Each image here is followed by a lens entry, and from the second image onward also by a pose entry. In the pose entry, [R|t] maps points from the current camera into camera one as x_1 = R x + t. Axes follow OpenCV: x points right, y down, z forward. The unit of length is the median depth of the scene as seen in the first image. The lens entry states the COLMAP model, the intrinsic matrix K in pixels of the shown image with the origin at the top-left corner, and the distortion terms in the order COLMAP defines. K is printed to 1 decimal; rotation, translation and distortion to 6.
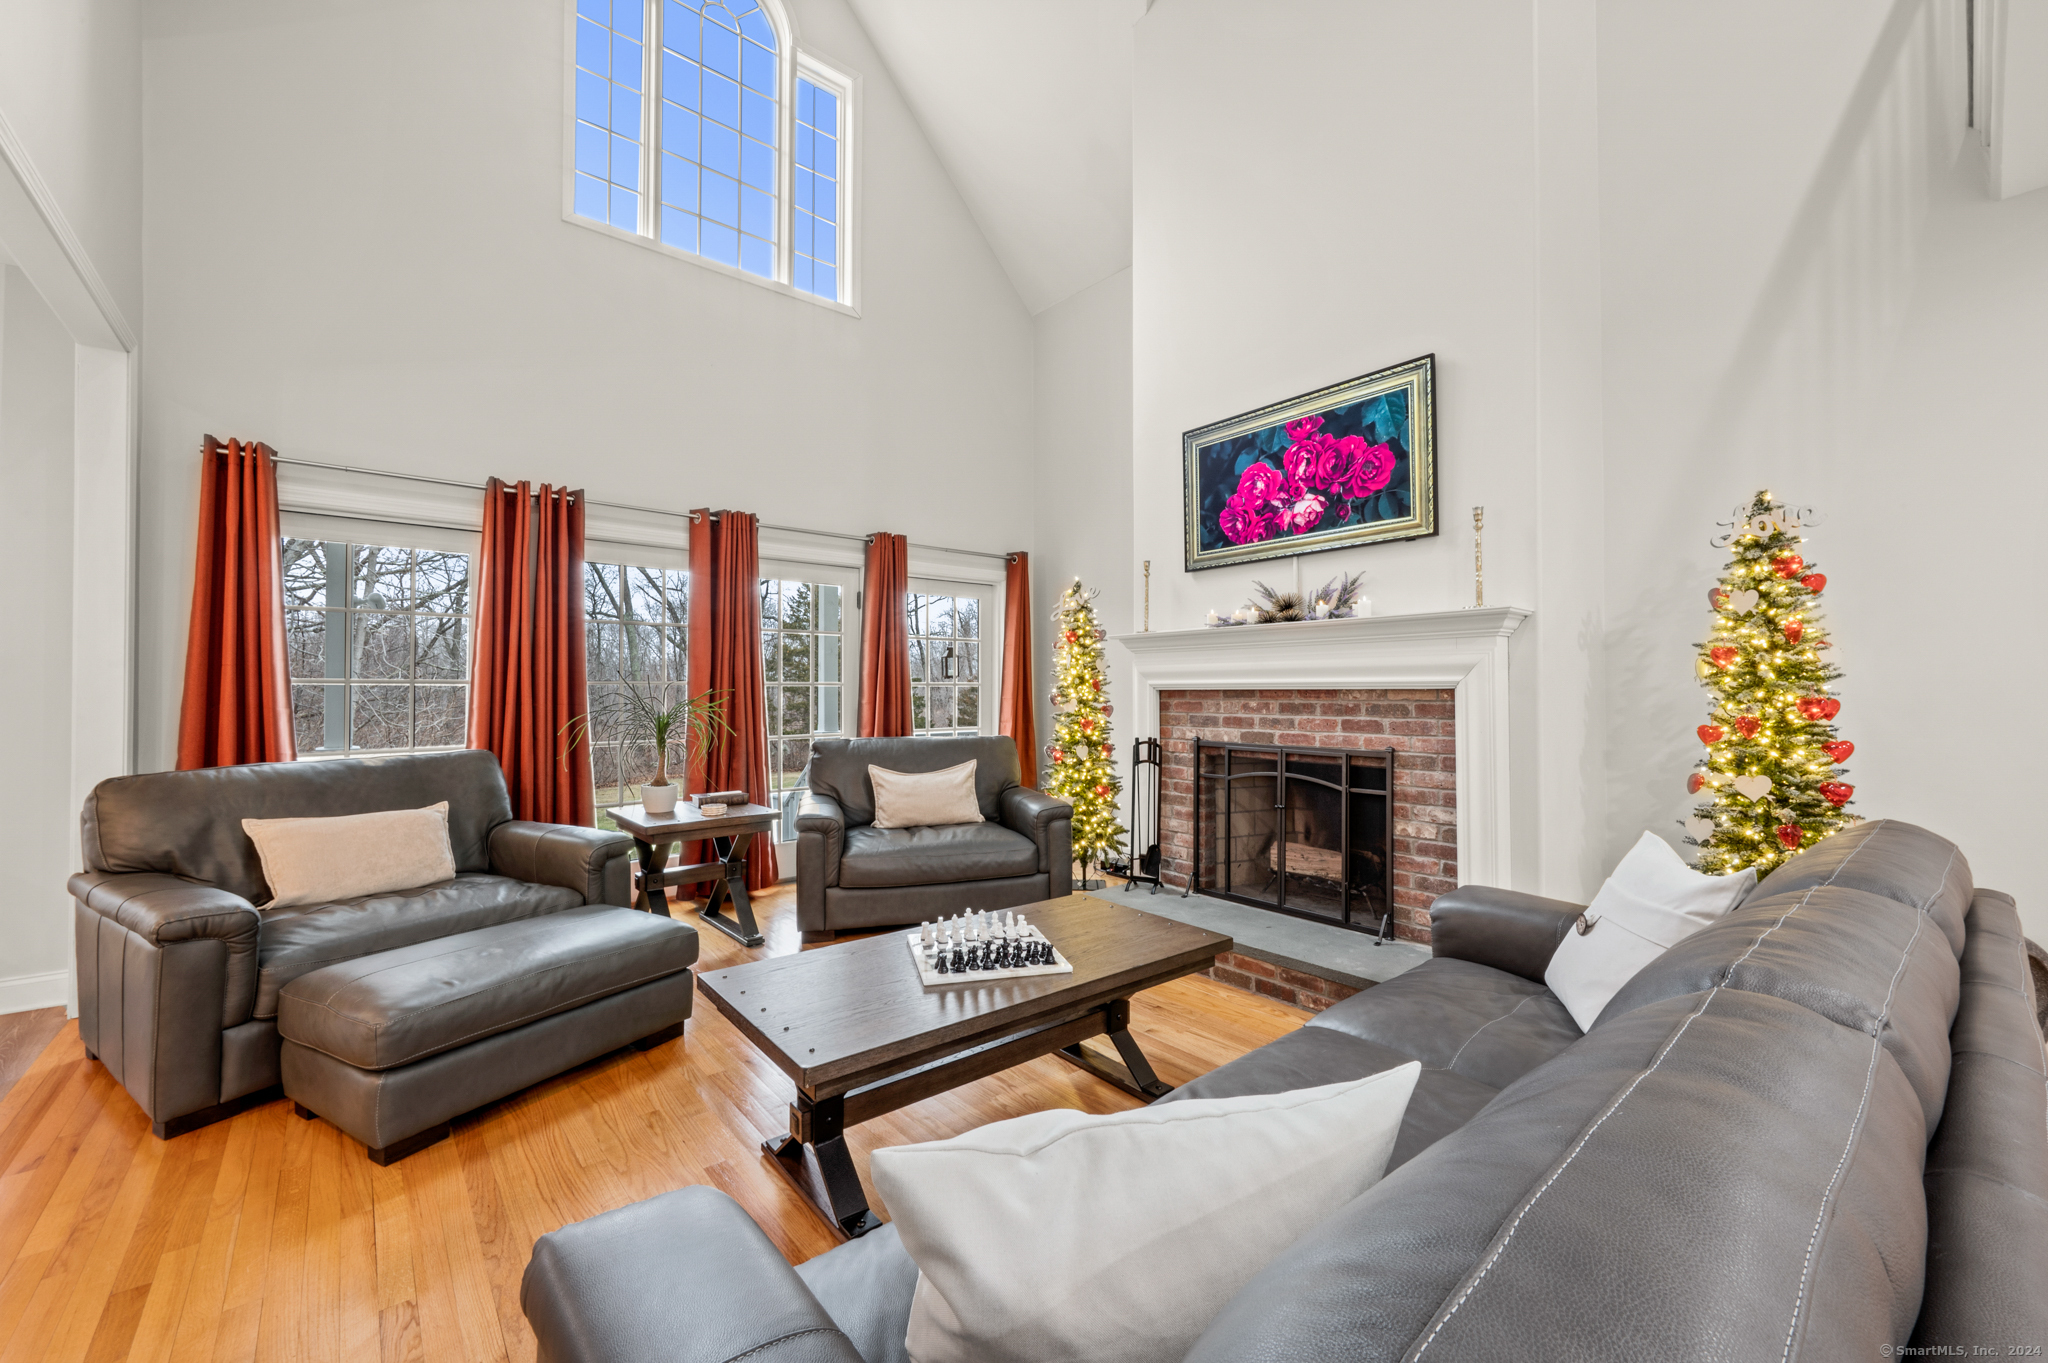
lens RADIAL K [[809.6, 0, 1013.0], [0, 809.6, 679.6], [0, 0, 1]] dist [0.000946, -0.000769]
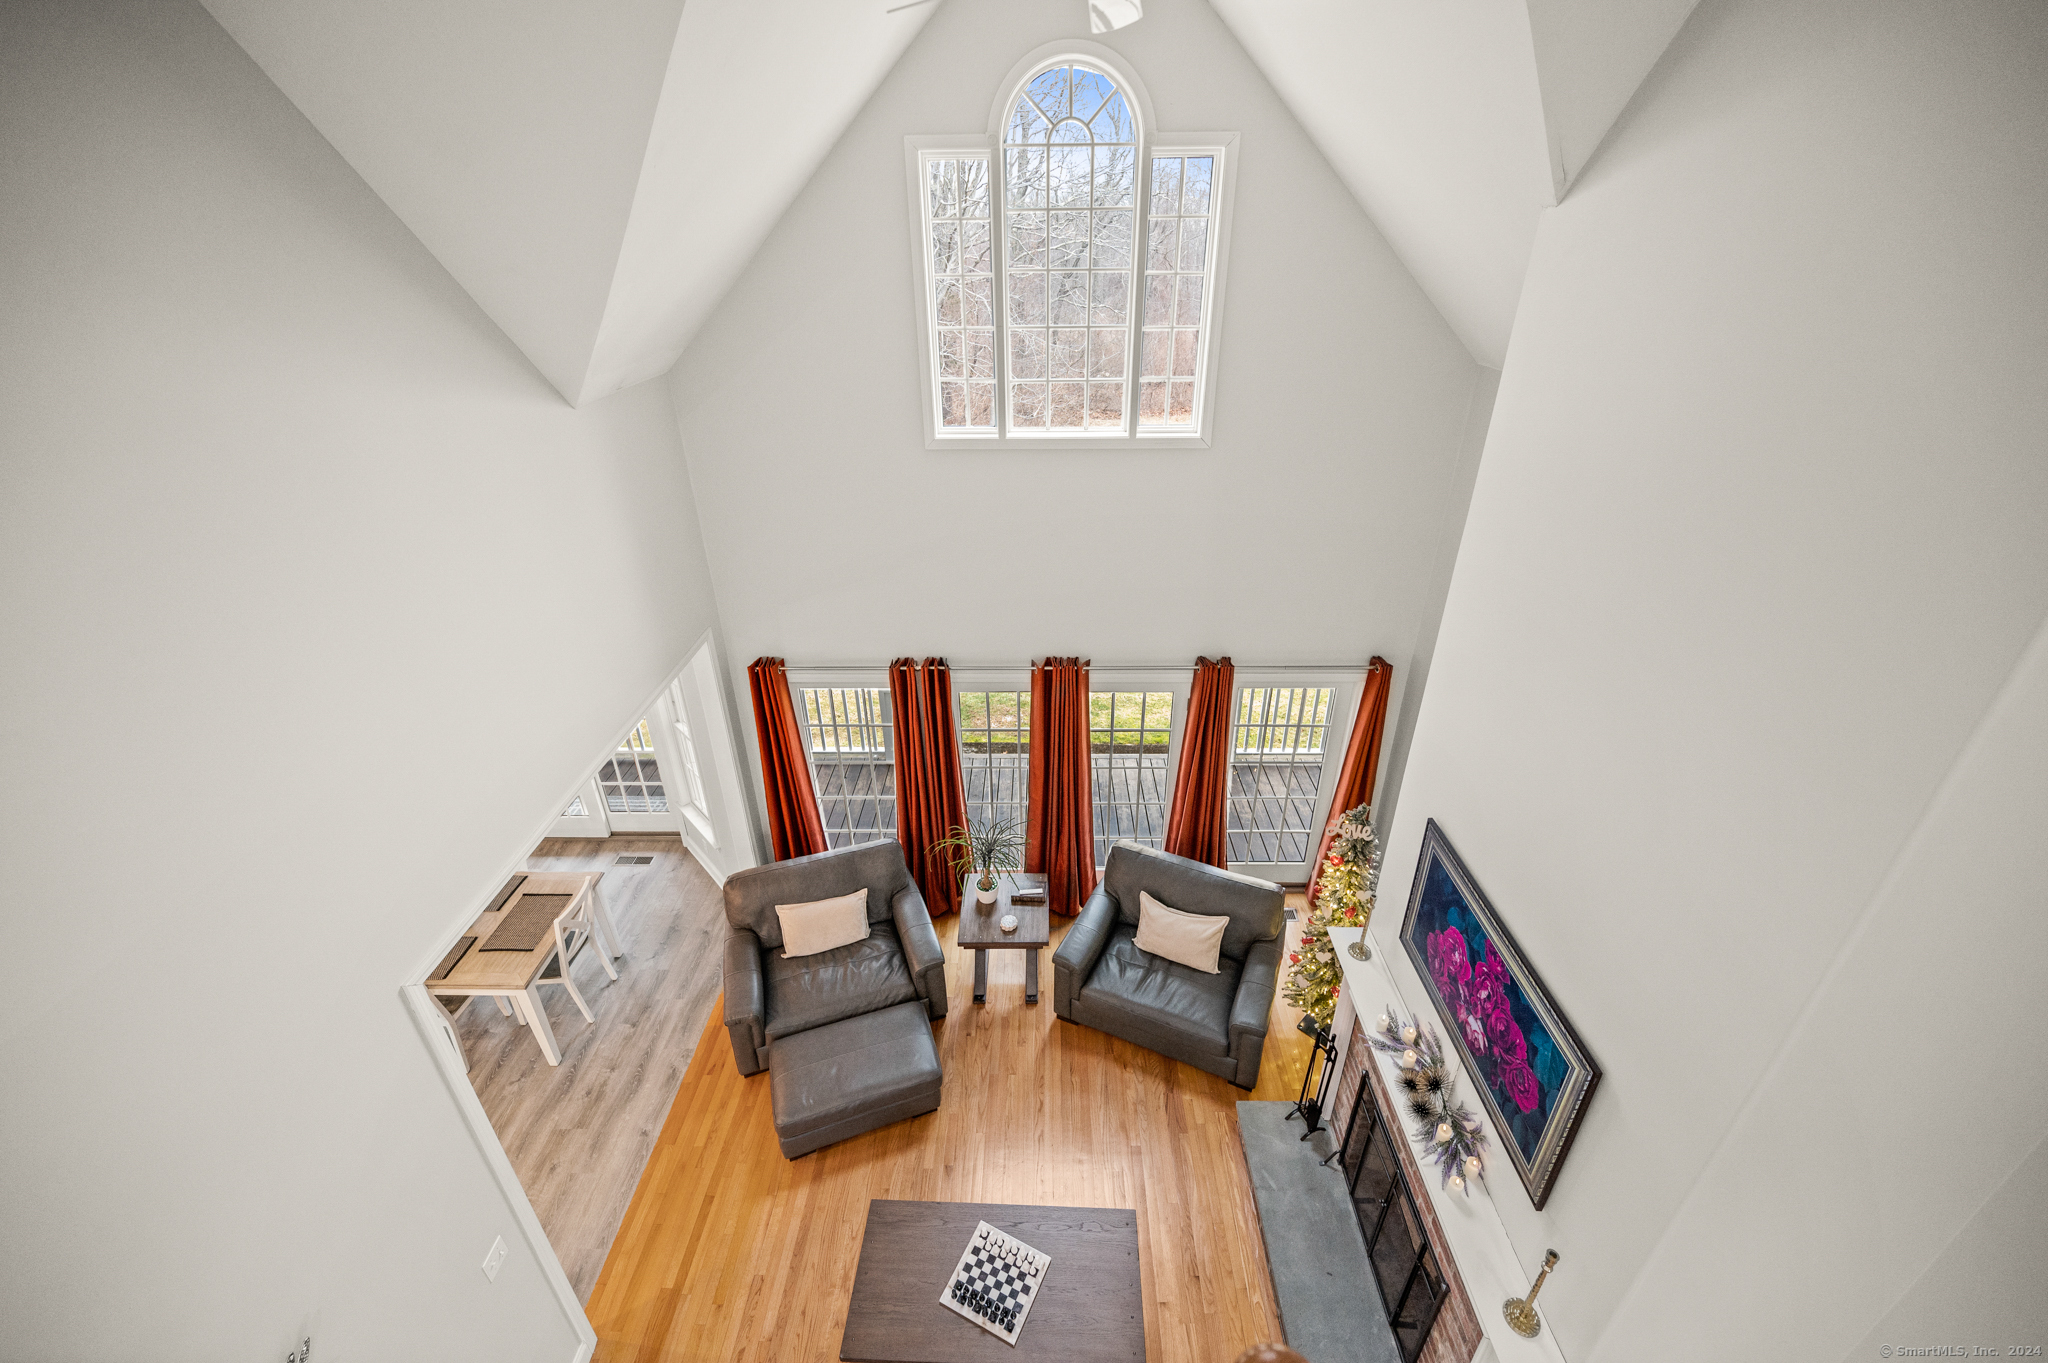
lens RADIAL K [[809.6, 0, 1021.4], [0, 809.6, 662.2], [0, 0, 1]] dist [0.000946, -0.000769]
pose [[0.757340, 0.289942, -0.585124, 0.383048], [0.023270, 0.883475, 0.467901, -0.984773], [0.652606, -0.367976, 0.662344, 0.233320]]
